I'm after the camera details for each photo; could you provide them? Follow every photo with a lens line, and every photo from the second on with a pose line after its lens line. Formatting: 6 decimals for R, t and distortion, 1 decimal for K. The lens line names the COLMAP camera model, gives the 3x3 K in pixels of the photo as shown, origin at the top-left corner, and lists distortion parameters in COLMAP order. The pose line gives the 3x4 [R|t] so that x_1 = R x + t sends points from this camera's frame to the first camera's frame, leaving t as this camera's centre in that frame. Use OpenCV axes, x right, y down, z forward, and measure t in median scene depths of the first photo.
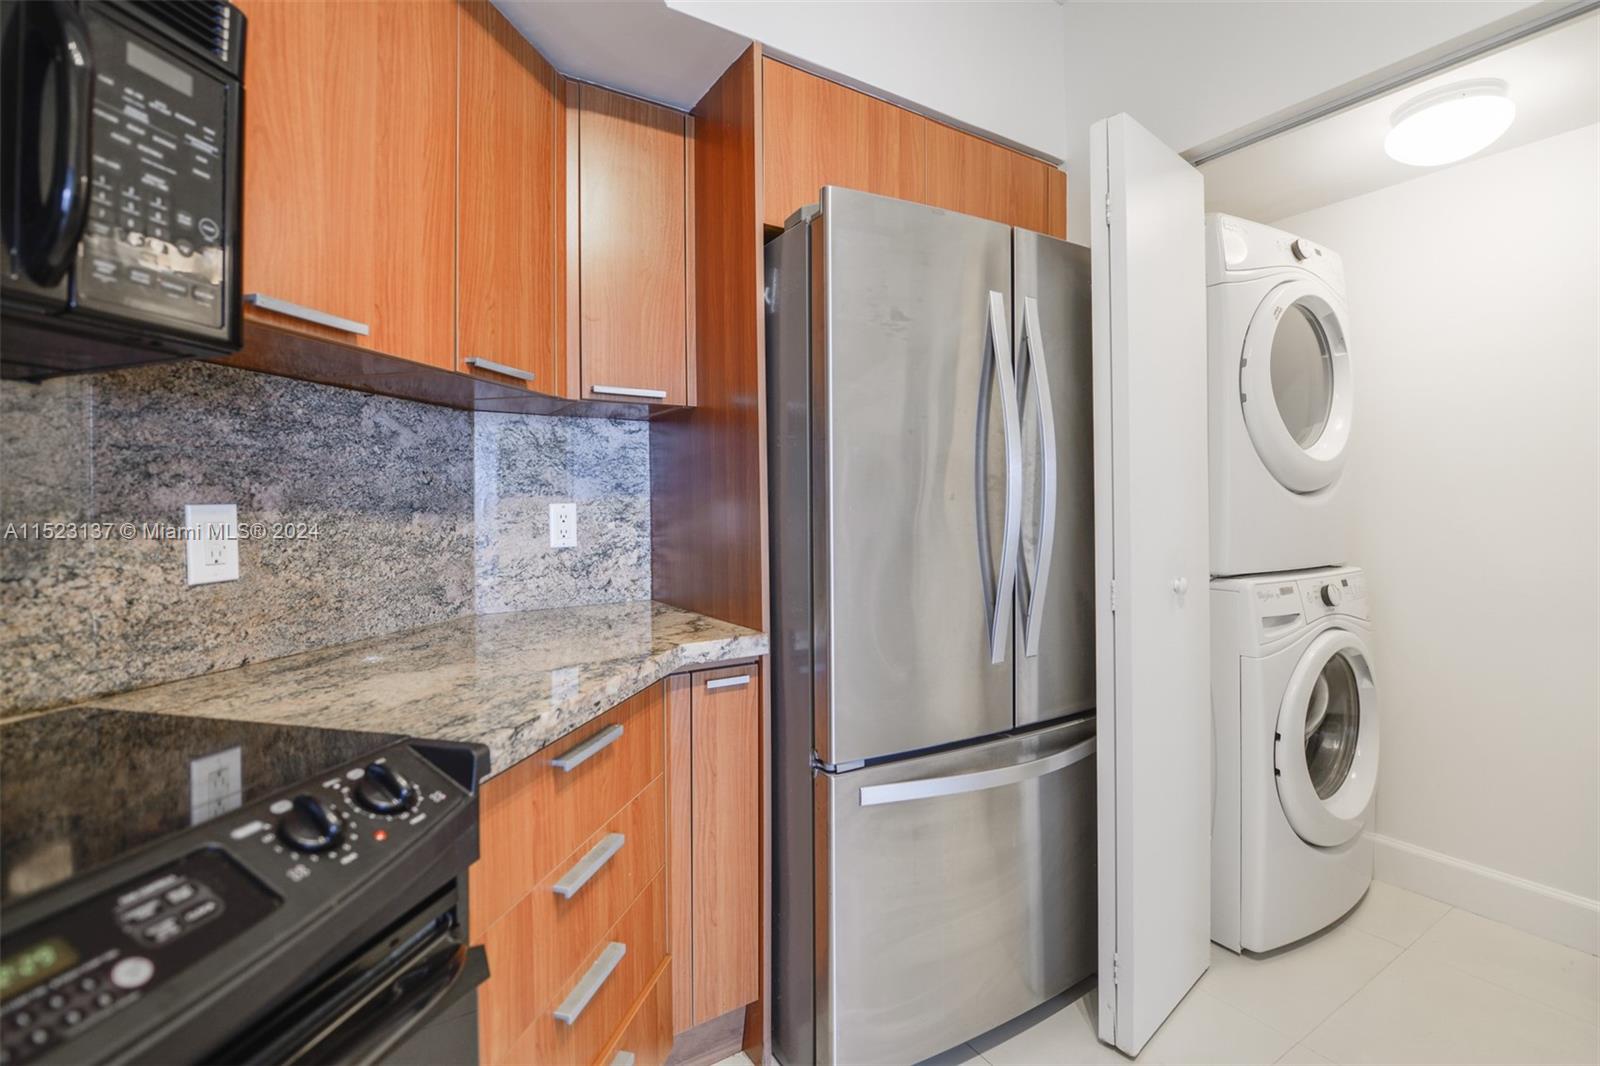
lens RADIAL K [[723.3, 0, 798.5], [0, 723.3, 506.8], [0, 0, 1]] dist [0.000166, -0.008529]
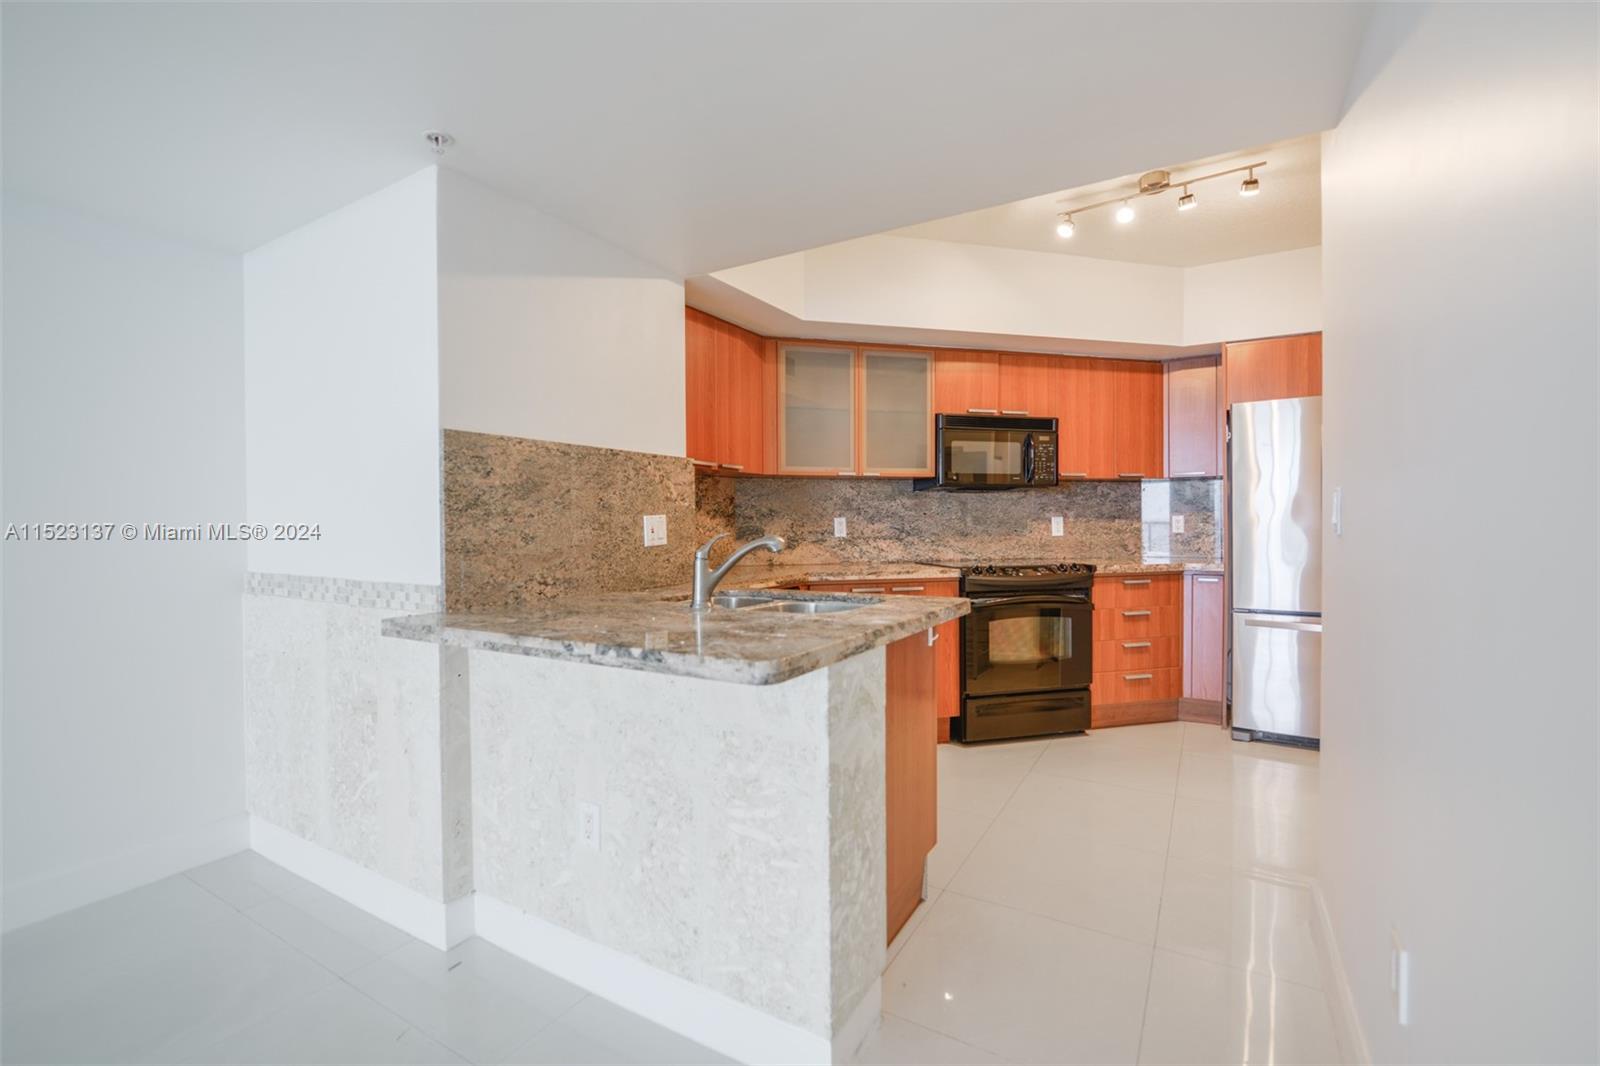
lens RADIAL K [[701.5, 0, 800.0], [0, 701.5, 533.0], [0, 0, 1]] dist [-0.000416, -0.000069]
pose [[0.461201, 0.017429, -0.887124, 1.747367], [0.004971, 0.999741, 0.022226, -0.005940], [0.887282, -0.014660, 0.460995, -1.819232]]
